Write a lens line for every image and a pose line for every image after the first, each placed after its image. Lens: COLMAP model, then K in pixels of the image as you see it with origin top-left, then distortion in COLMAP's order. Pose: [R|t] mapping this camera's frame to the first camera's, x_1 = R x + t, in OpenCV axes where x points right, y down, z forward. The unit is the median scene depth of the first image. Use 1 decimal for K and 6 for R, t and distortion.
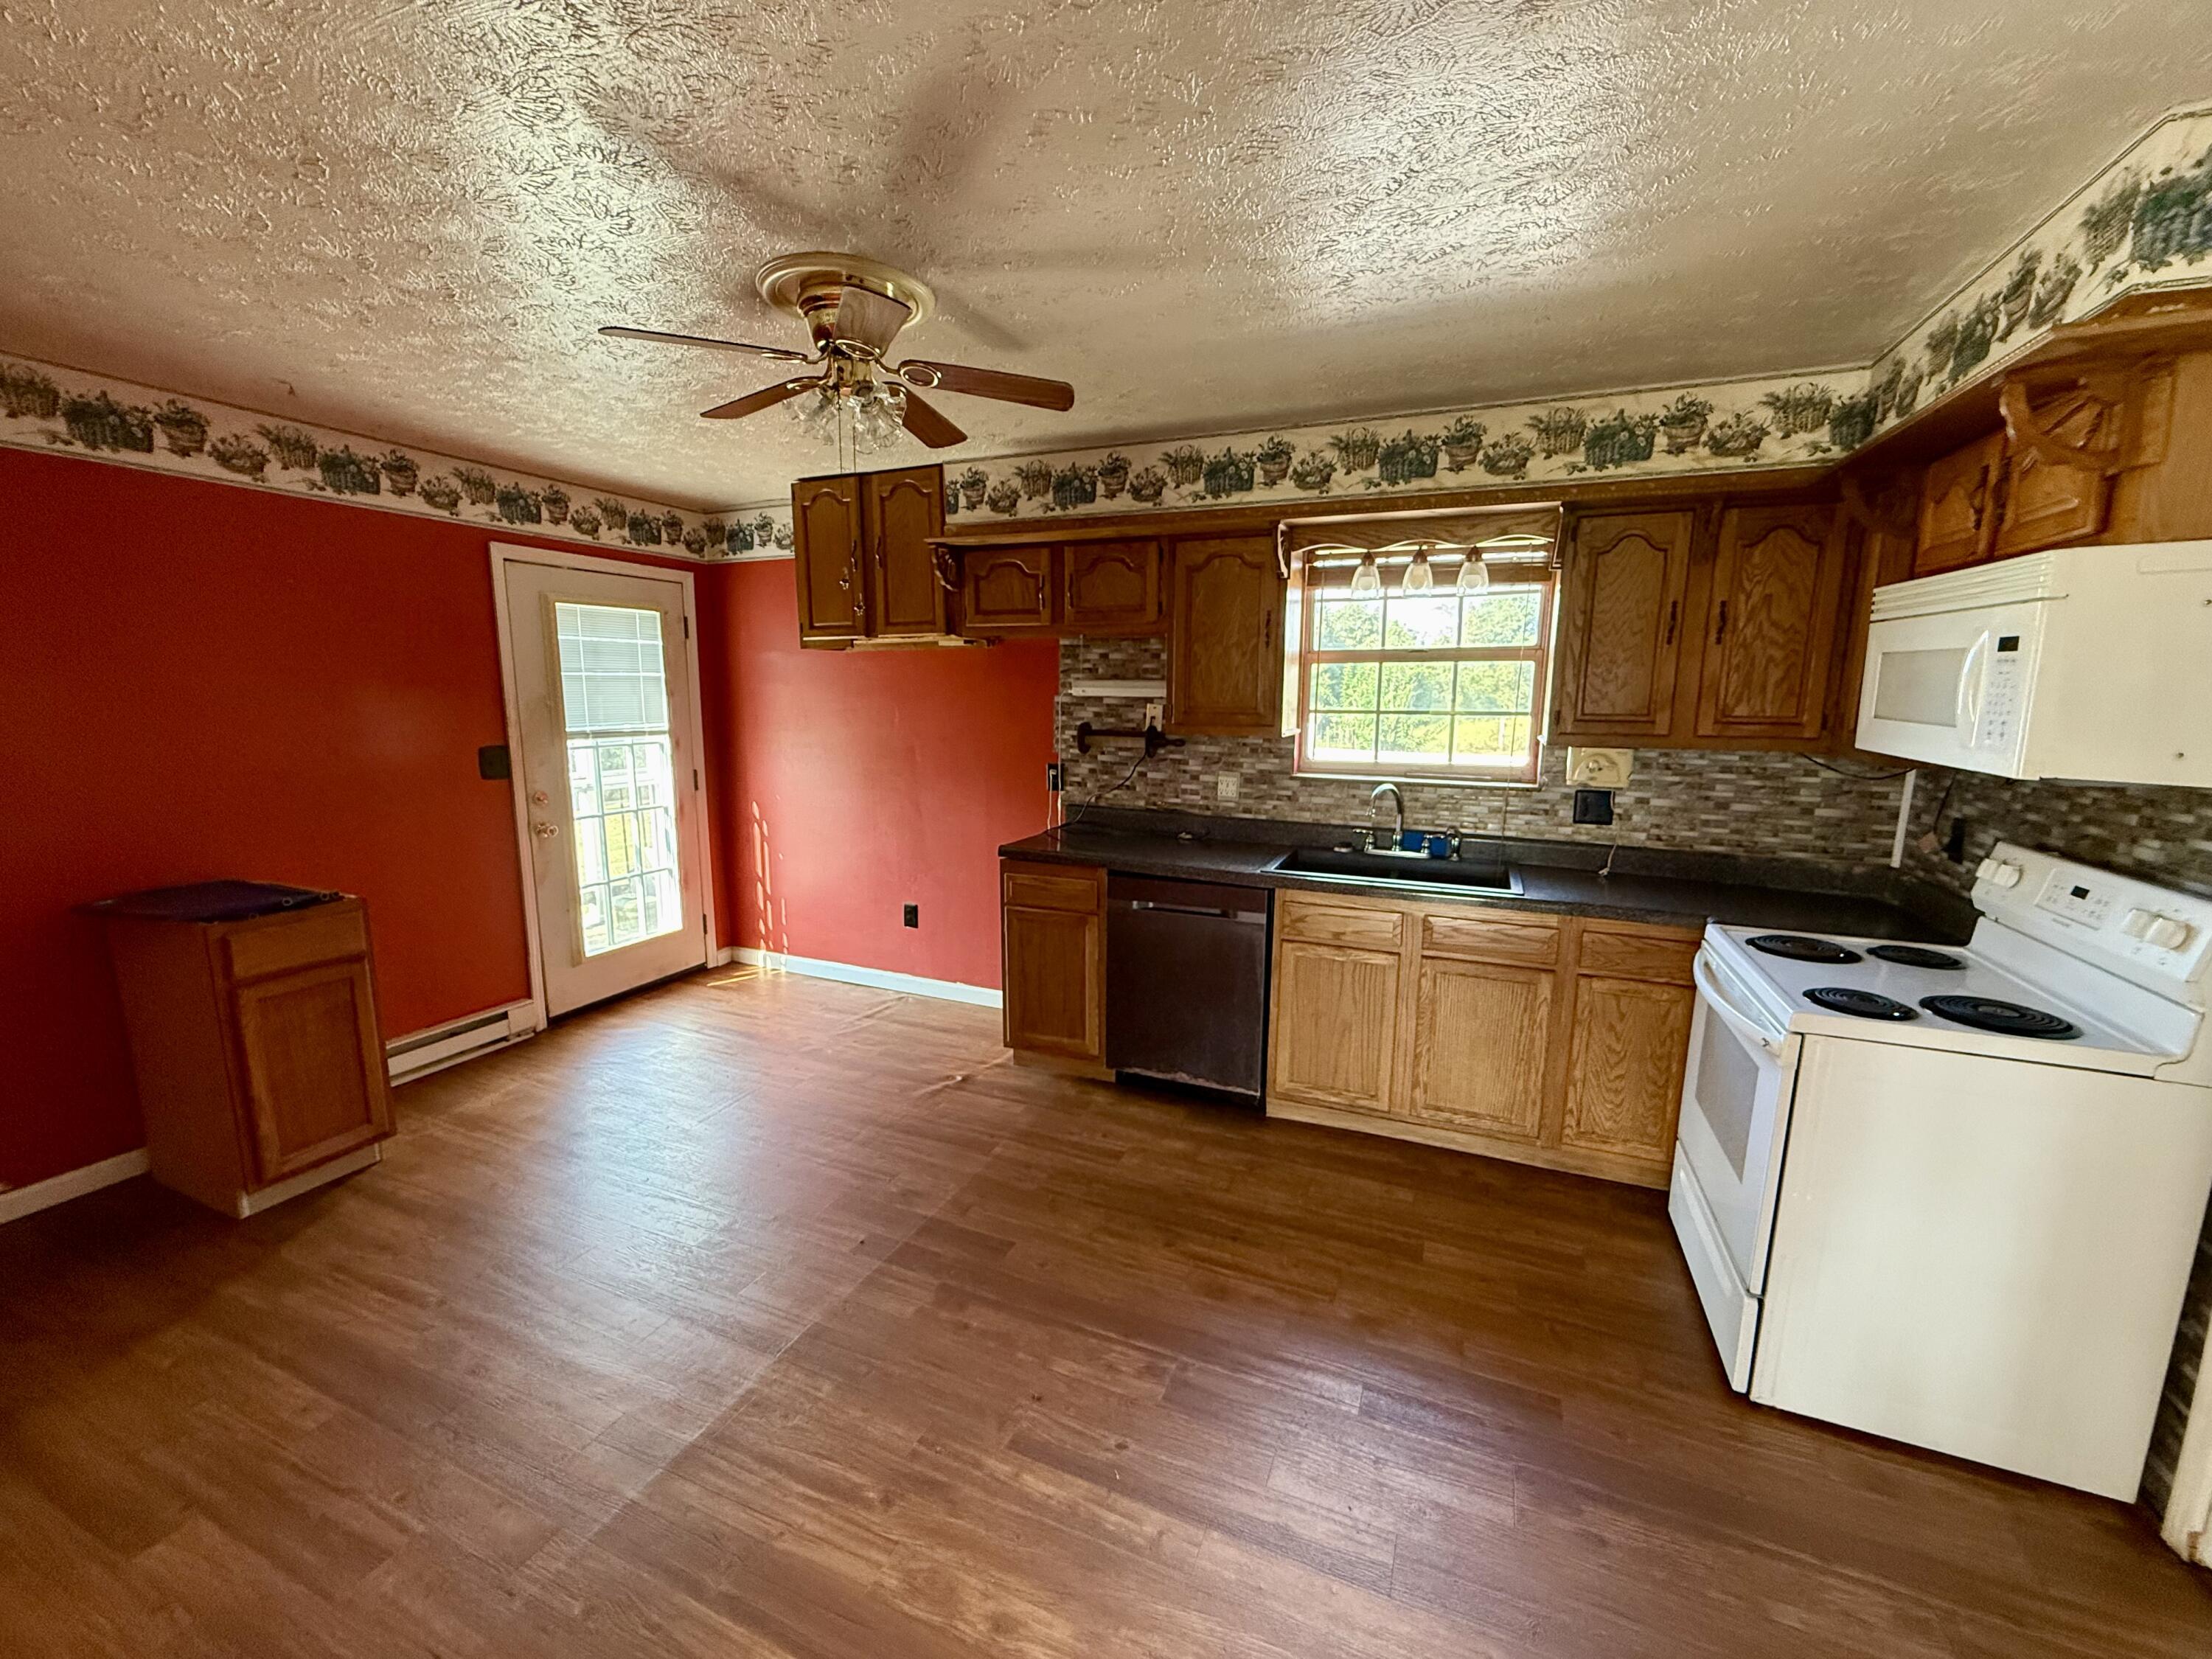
lens RADIAL K [[884.0, 0, 1102.2], [0, 884.0, 832.7], [0, 0, 1]] dist [0.000569, 0.000381]
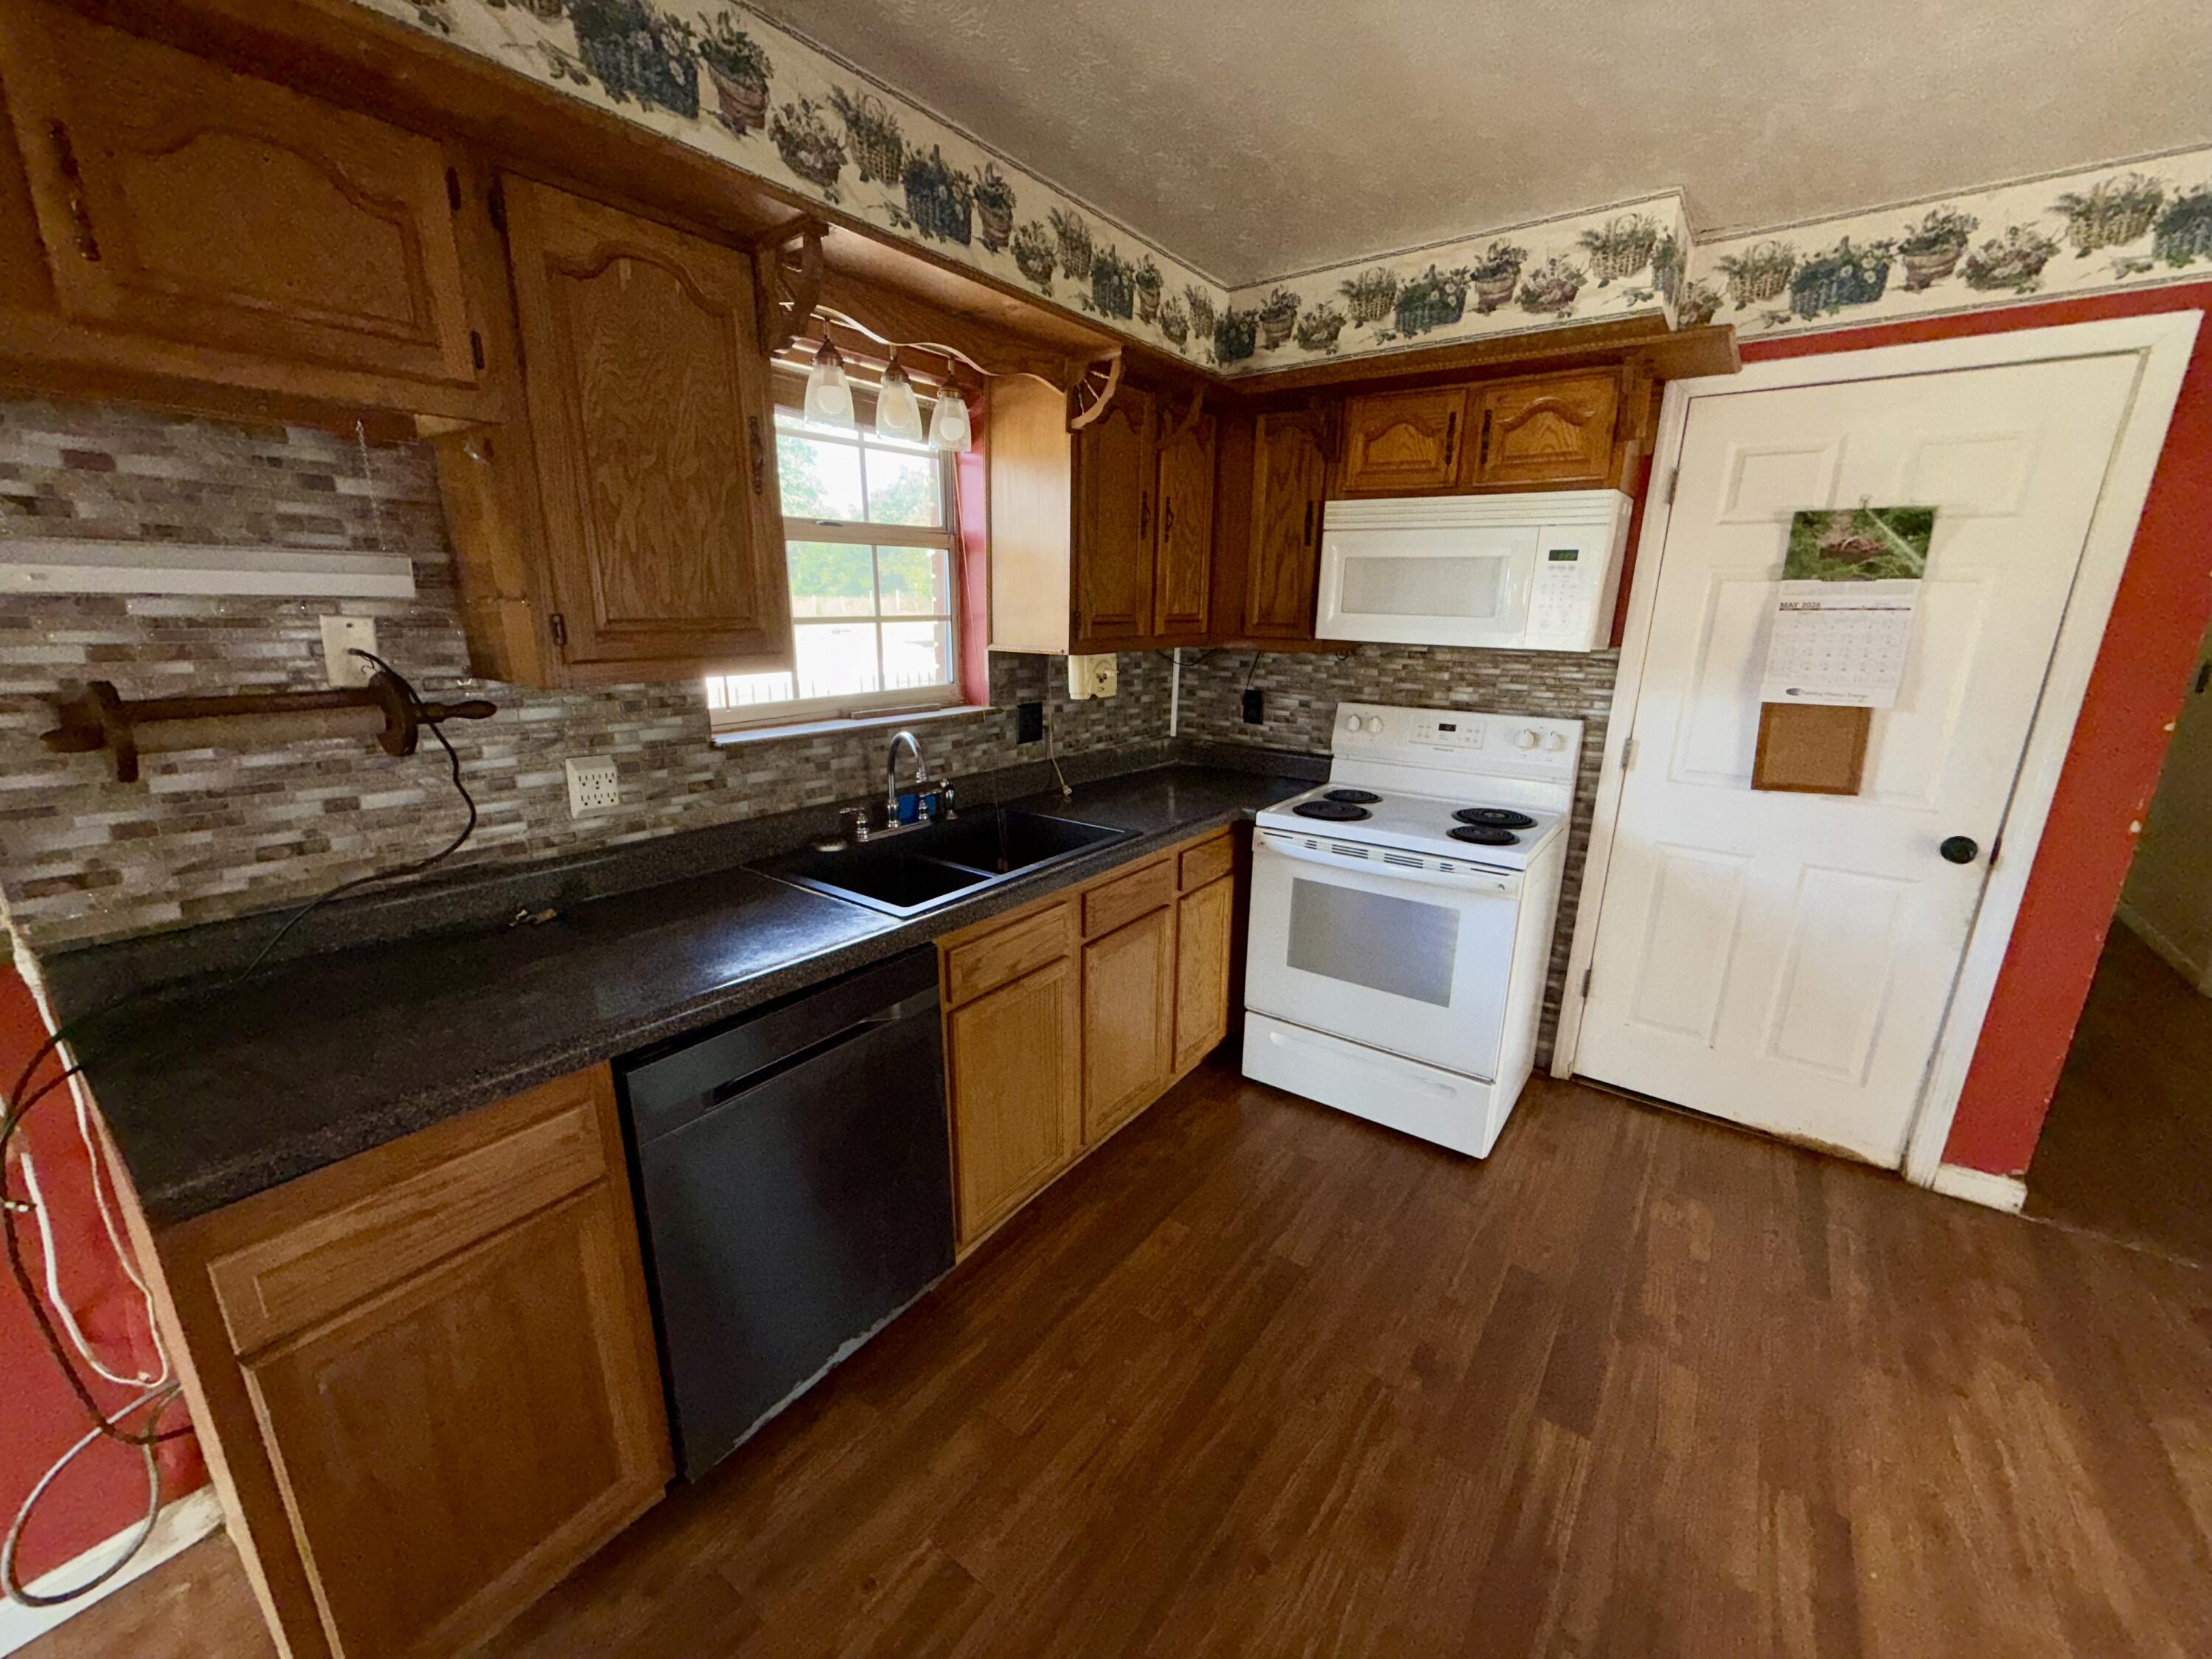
lens RADIAL K [[884.0, 0, 1104.9], [0, 884.0, 833.0], [0, 0, 1]] dist [0.000569, 0.000381]
pose [[0.227210, -0.252103, 0.940649, -0.300456], [0.150565, 0.963391, 0.221830, -0.111376], [-0.962136, 0.091227, 0.256850, 0.734662]]
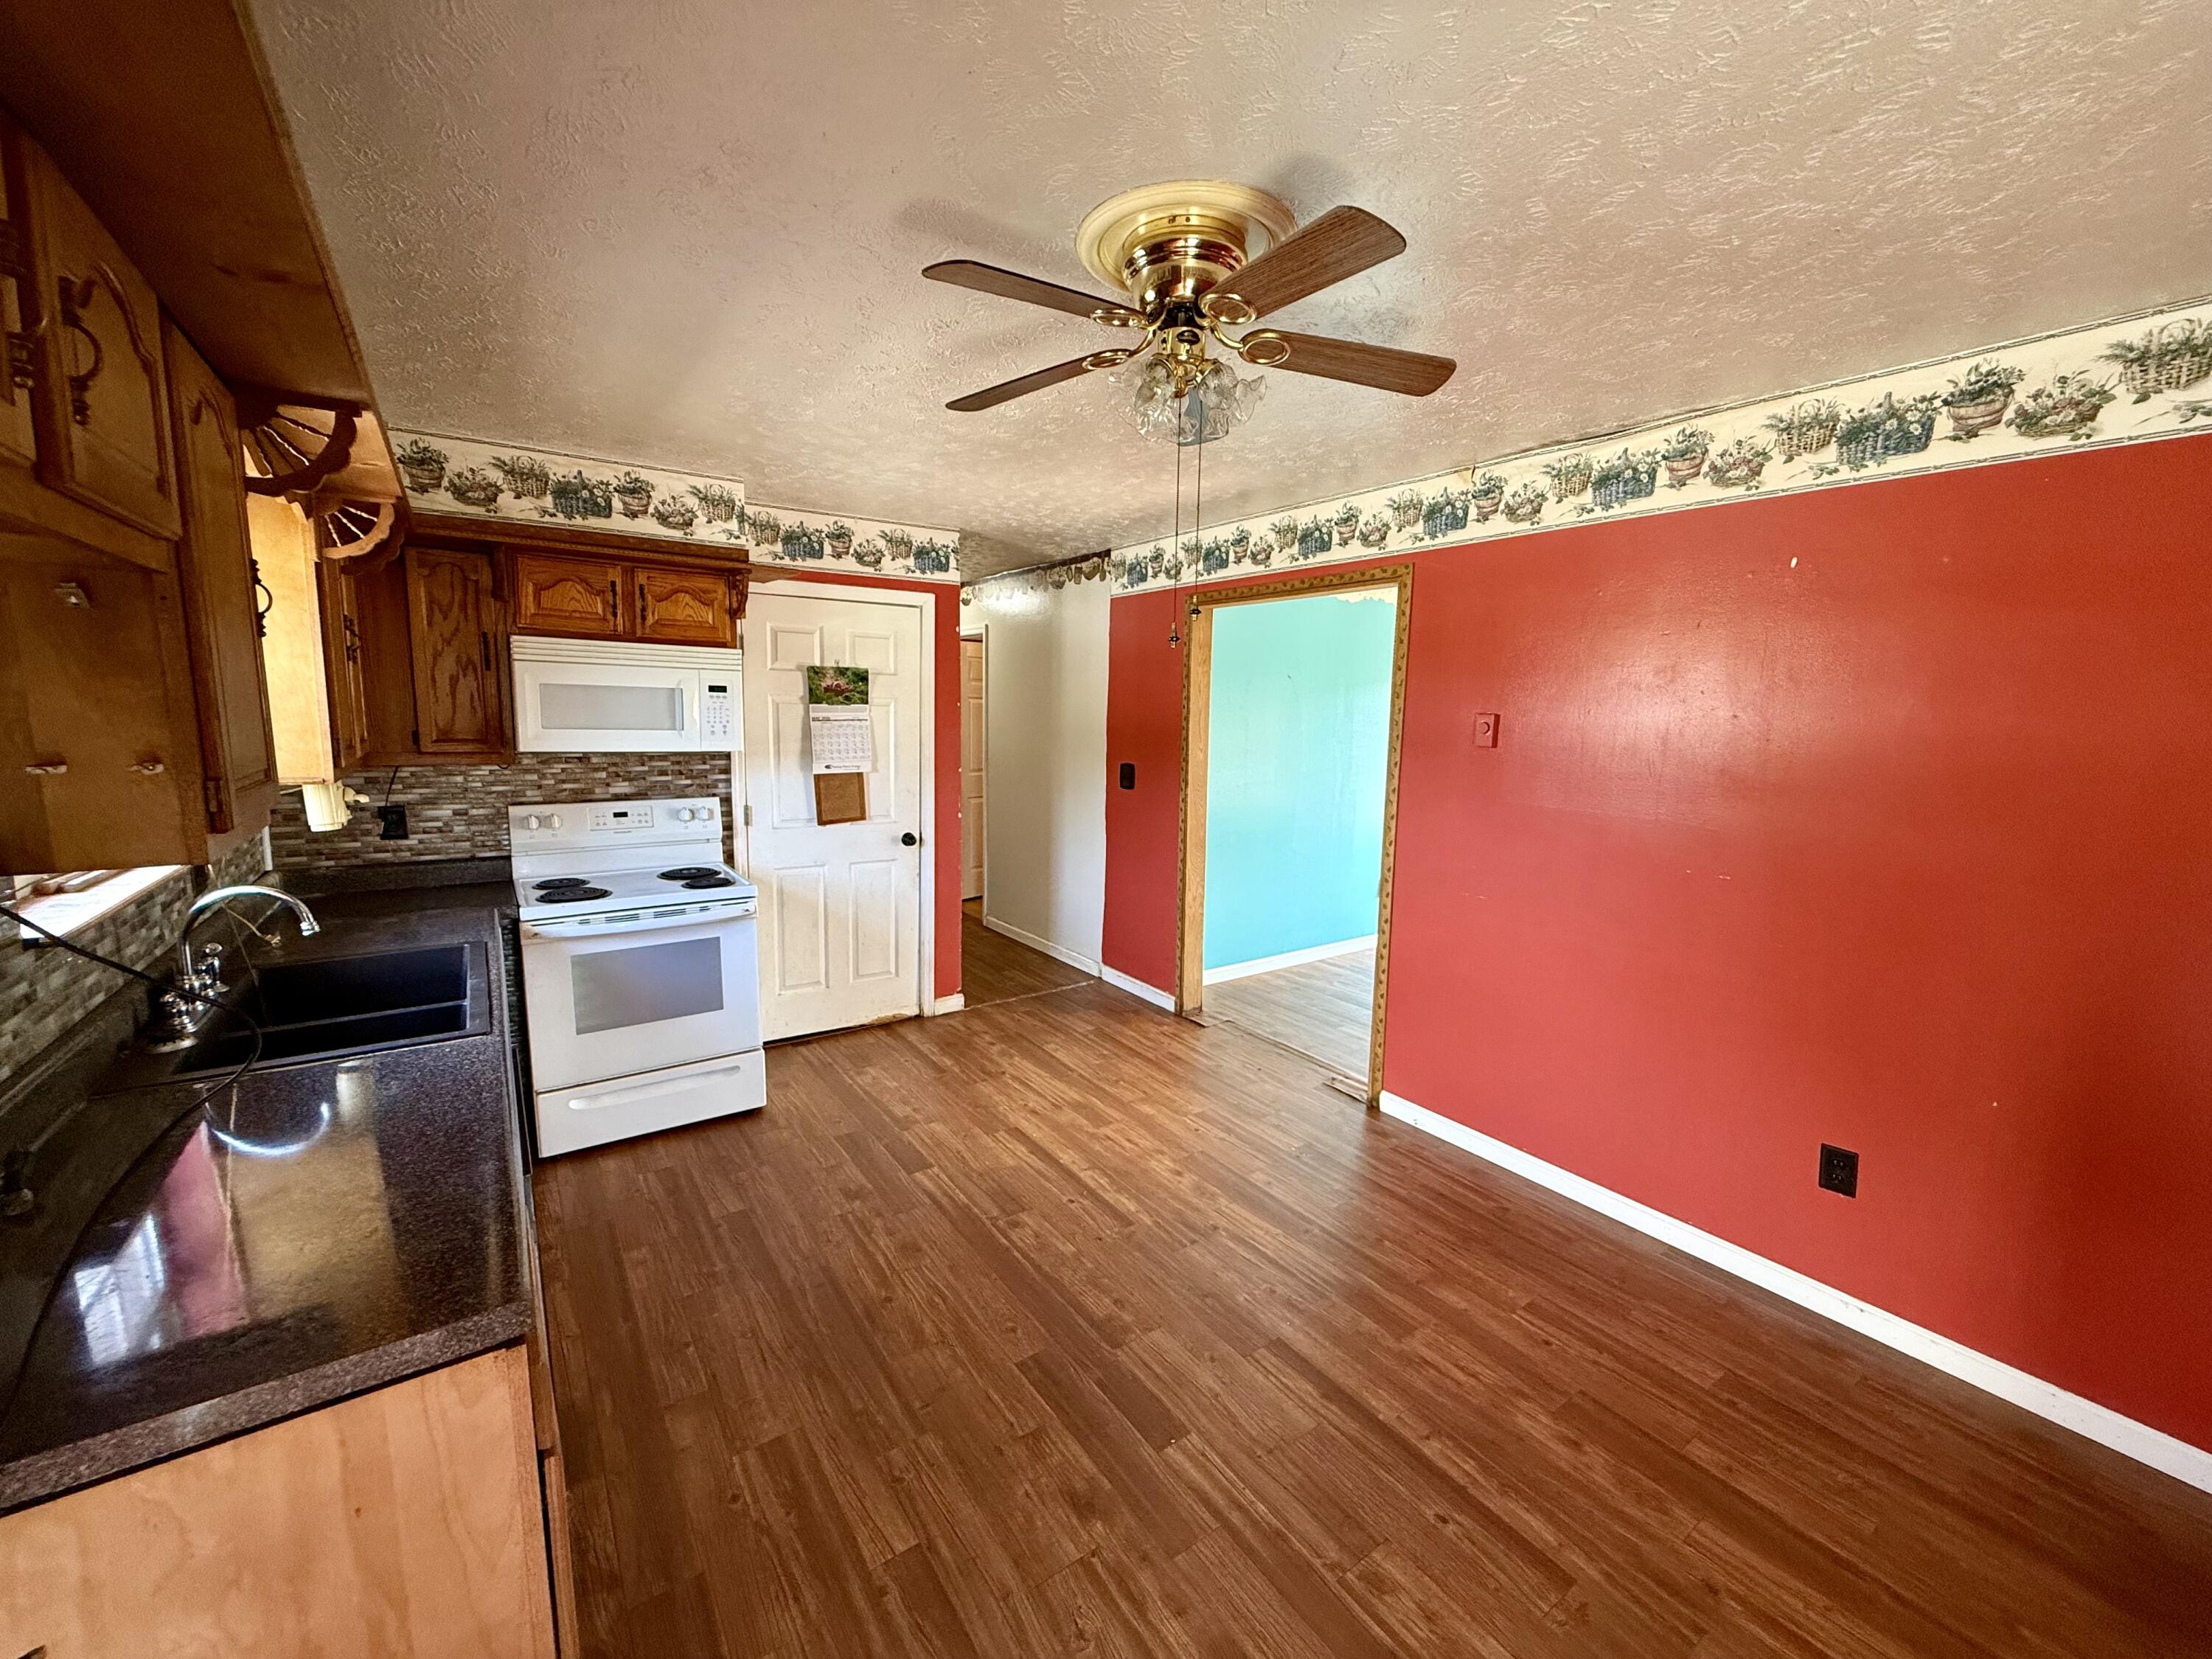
lens RADIAL K [[884.0, 0, 1105.1], [0, 884.0, 829.0], [0, 0, 1]] dist [0.000569, 0.000381]
pose [[-0.850189, -0.096671, 0.517526, -0.405622], [0.061541, 0.958011, 0.280050, -0.184943], [-0.522868, 0.269945, -0.808541, 1.049089]]
